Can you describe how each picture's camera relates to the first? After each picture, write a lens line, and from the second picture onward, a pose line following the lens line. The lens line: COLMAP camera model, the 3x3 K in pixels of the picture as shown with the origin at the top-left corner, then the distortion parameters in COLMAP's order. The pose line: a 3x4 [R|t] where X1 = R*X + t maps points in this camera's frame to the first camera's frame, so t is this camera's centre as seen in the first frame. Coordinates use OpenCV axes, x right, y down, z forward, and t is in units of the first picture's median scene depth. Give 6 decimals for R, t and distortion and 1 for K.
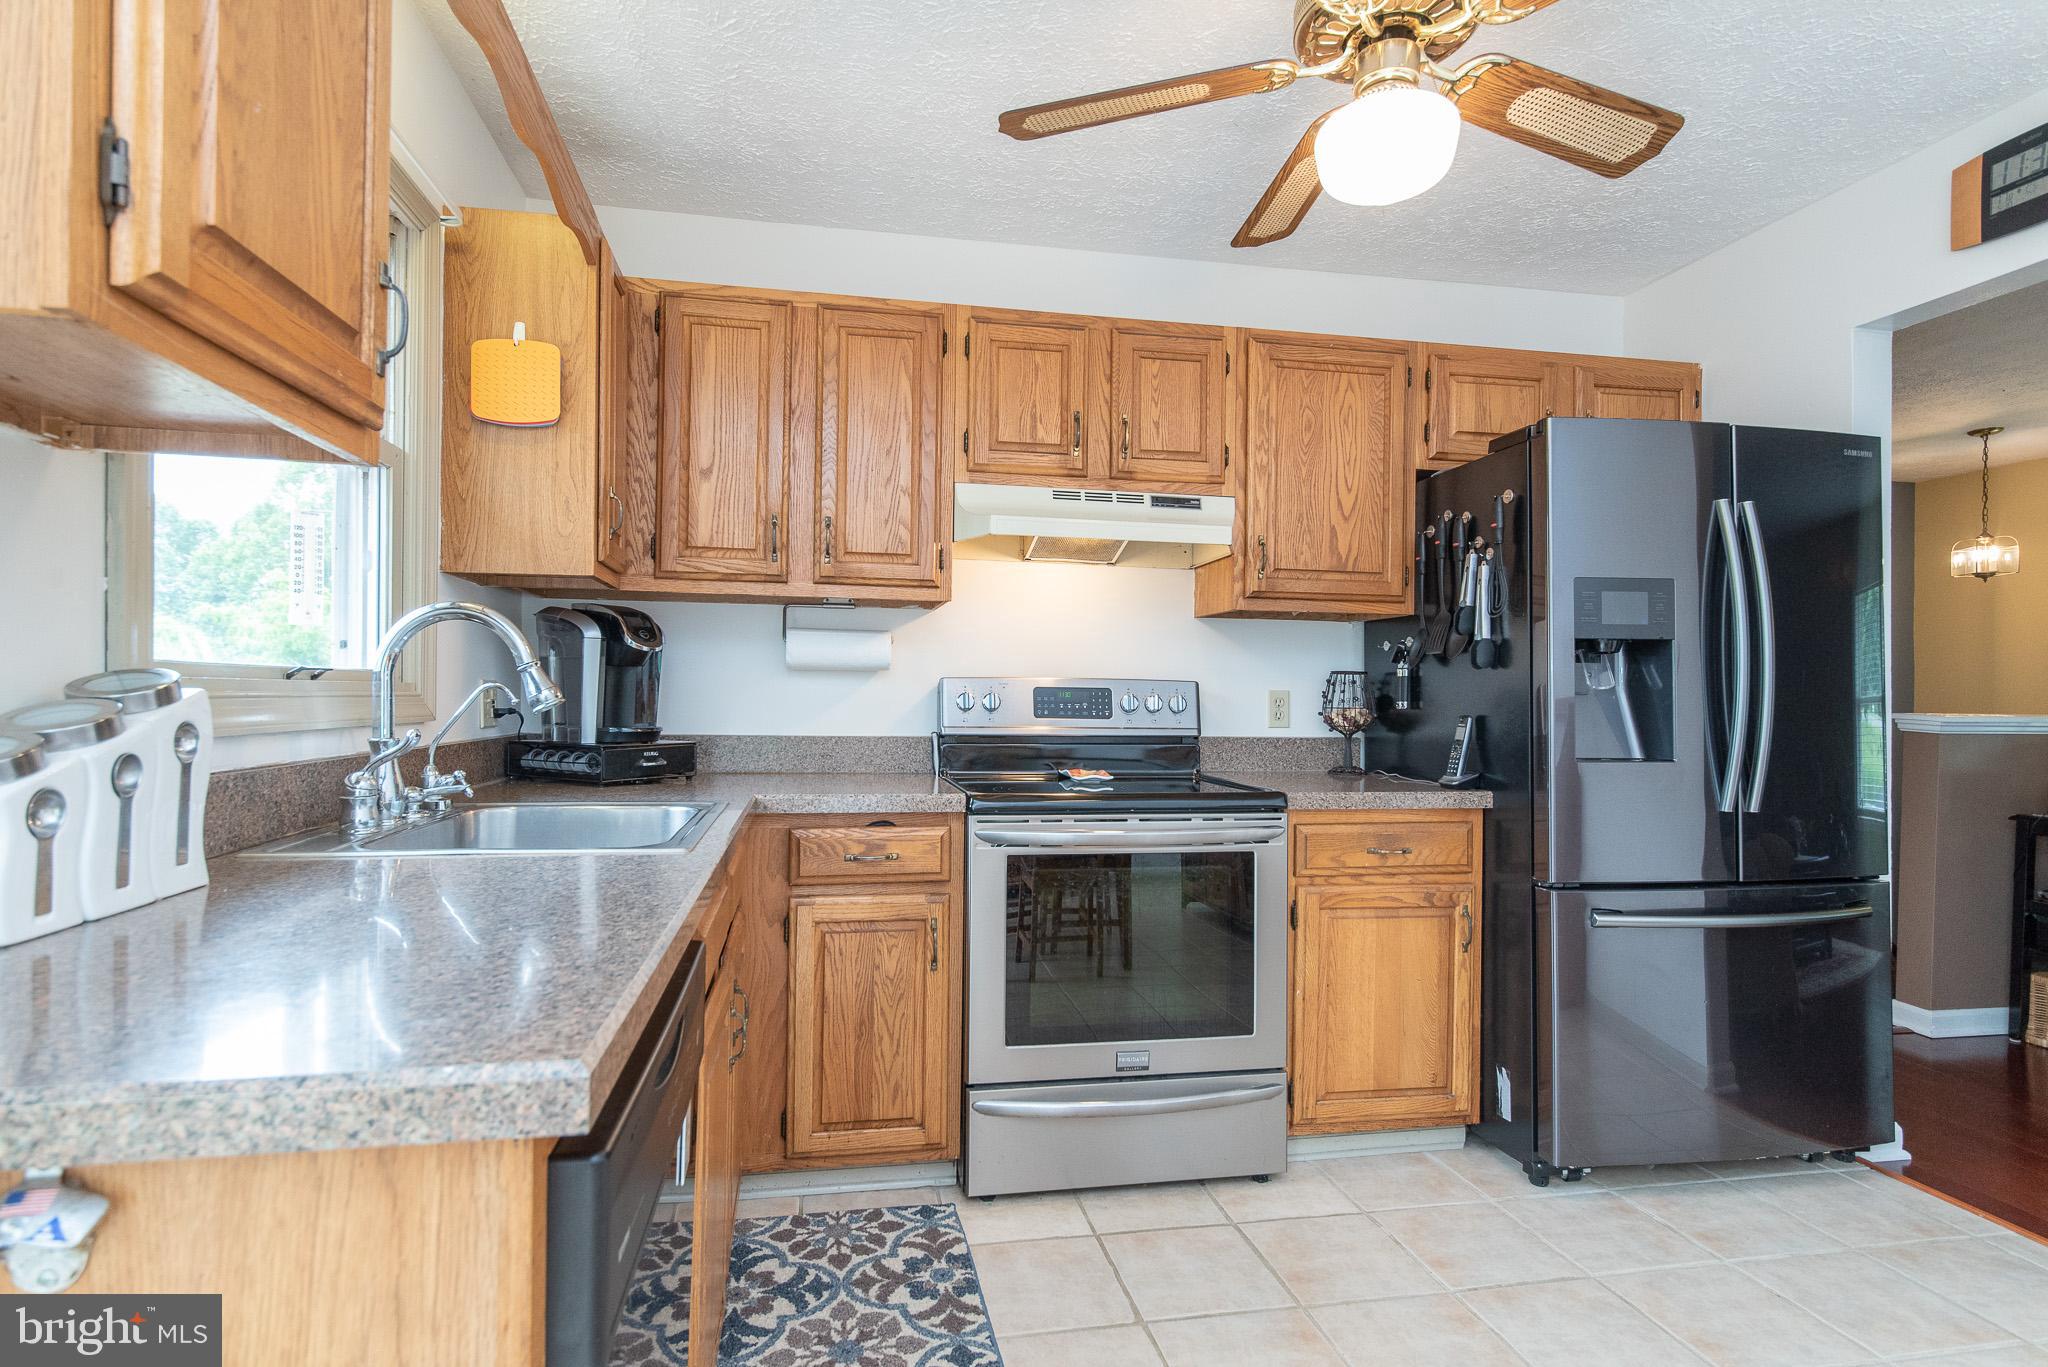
lens RADIAL K [[1022.9, 0, 1015.0], [0, 1022.9, 688.1], [0, 0, 1]] dist [-0.004972, -0.002044]
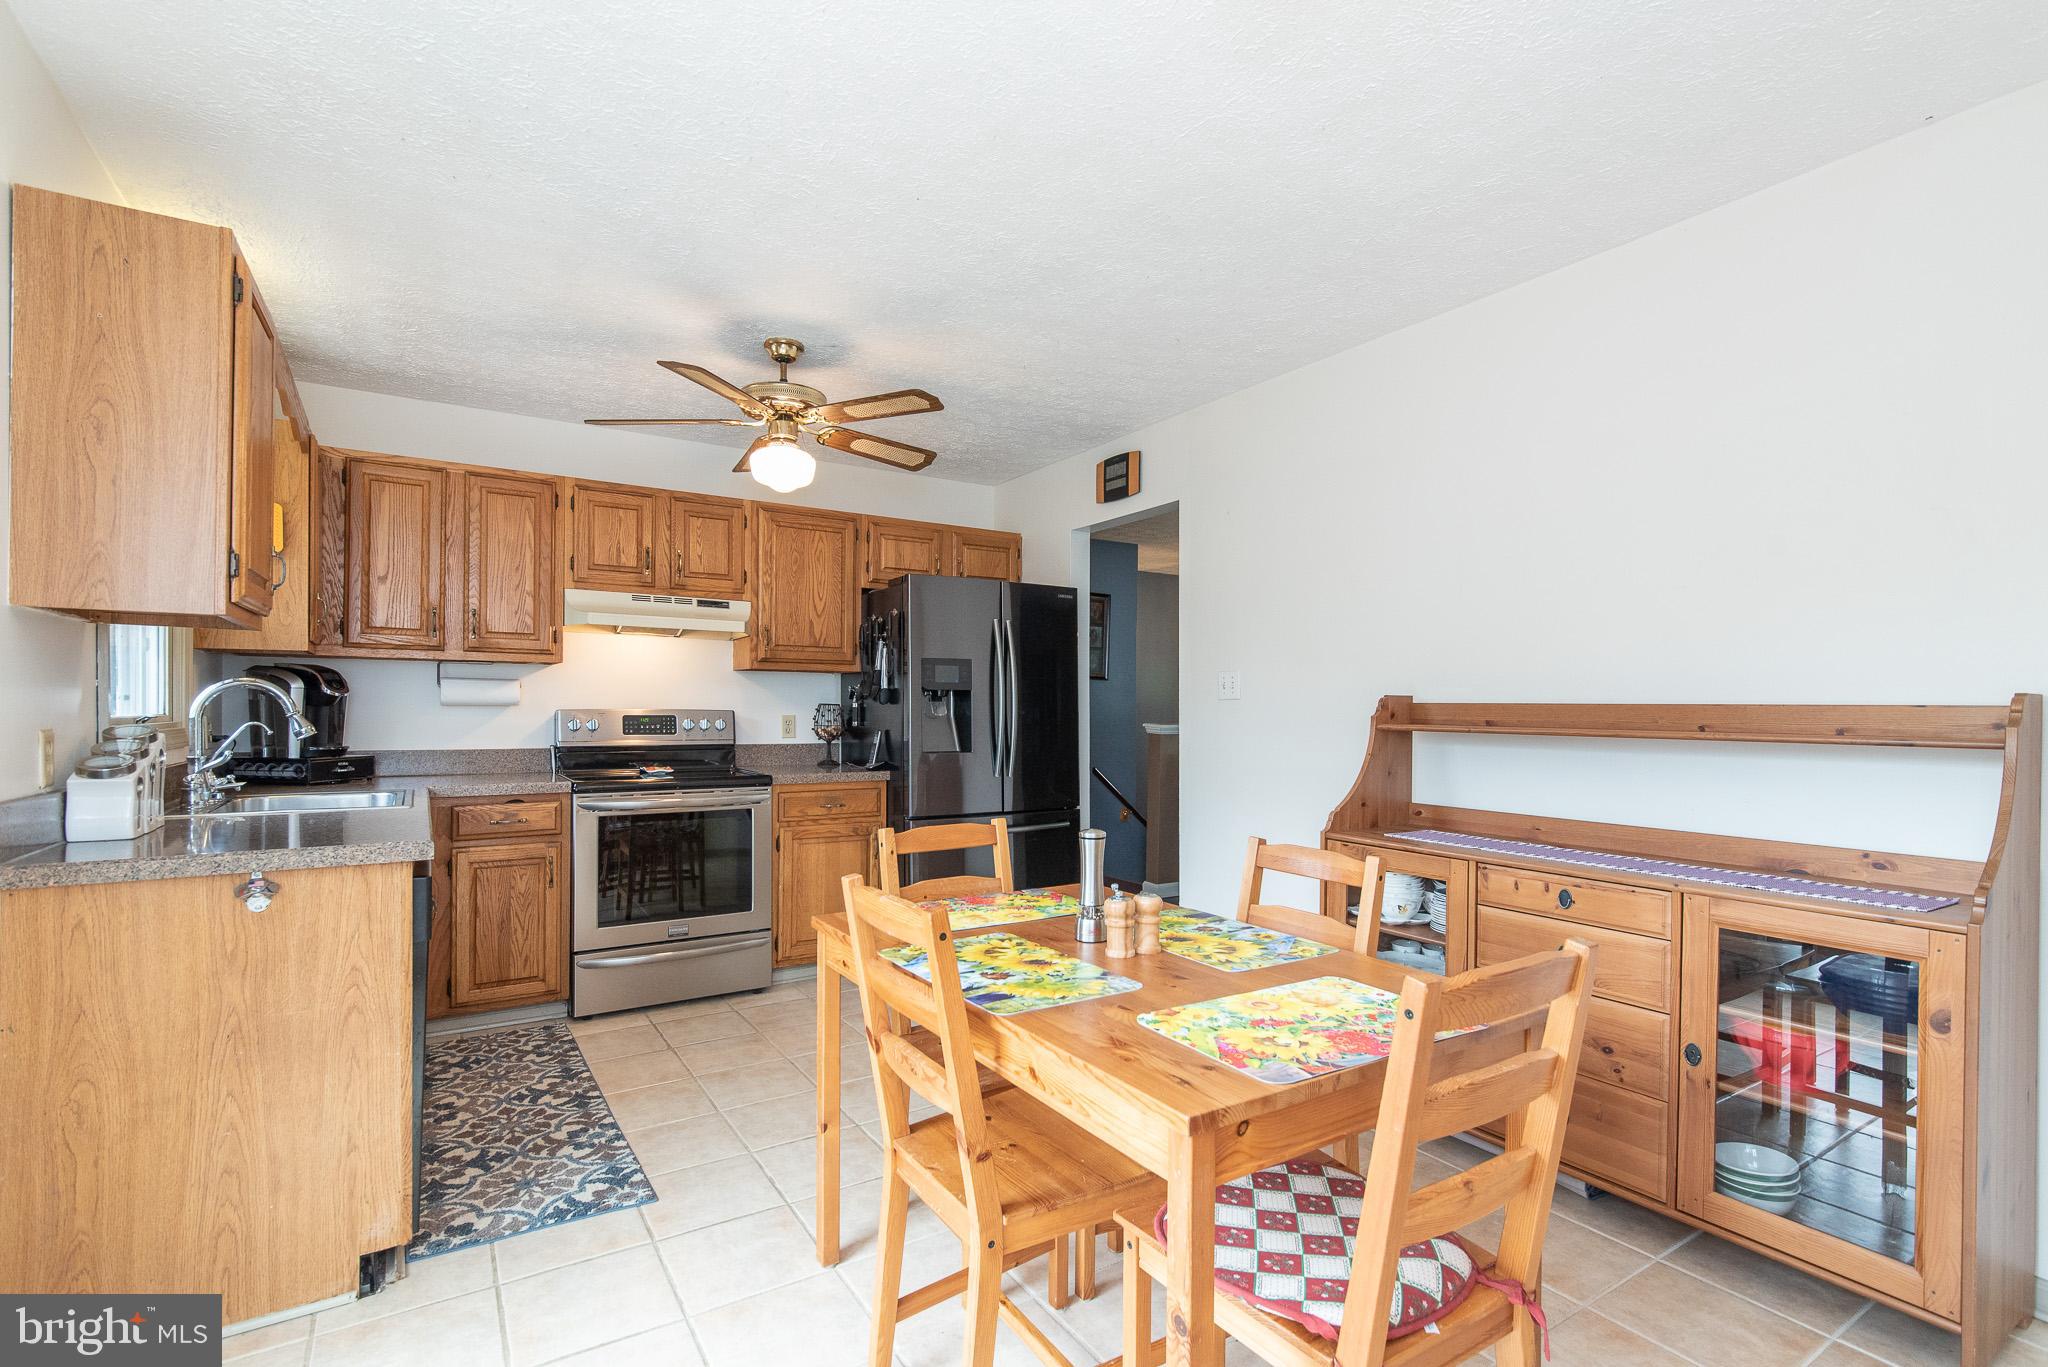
lens RADIAL K [[931.4, 0, 1032.1], [0, 931.4, 705.6], [0, 0, 1]] dist [-0.006728, -0.000314]
pose [[0.925196, -0.005698, 0.379446, 0.068081], [0.003057, 0.999967, 0.007562, -0.028771], [-0.379477, -0.005837, 0.925183, -0.652651]]
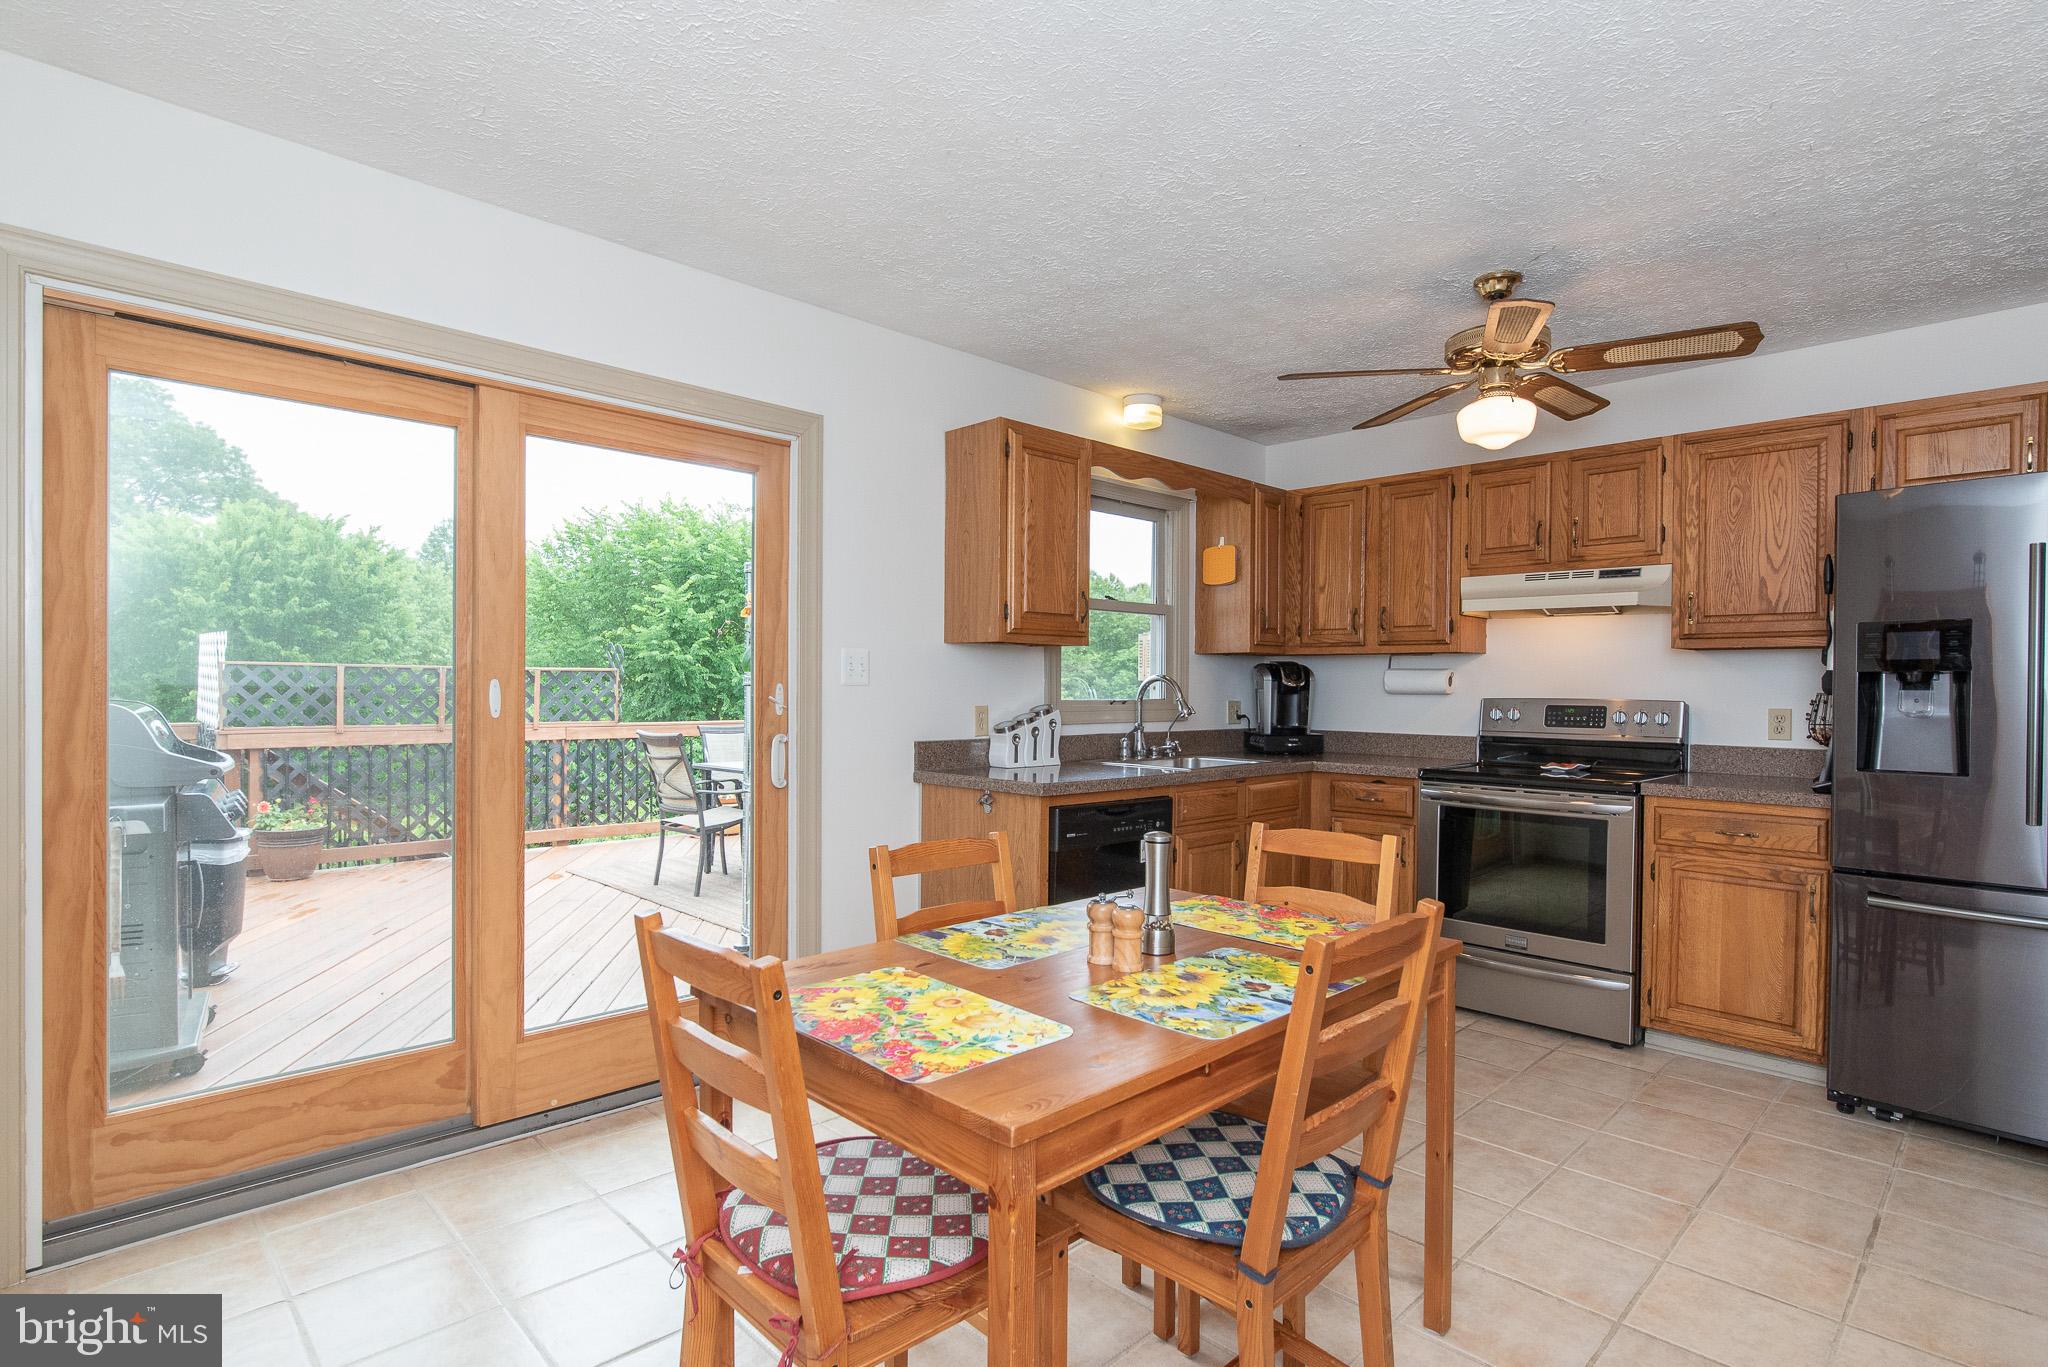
lens RADIAL K [[1022.9, 0, 1018.4], [0, 1022.9, 701.5], [0, 0, 1]] dist [-0.004972, -0.002044]
pose [[0.555924, 0.004828, -0.831219, 0.934116], [0.005815, 0.999936, 0.009697, -0.028315], [0.831213, -0.010224, 0.555861, -0.490714]]
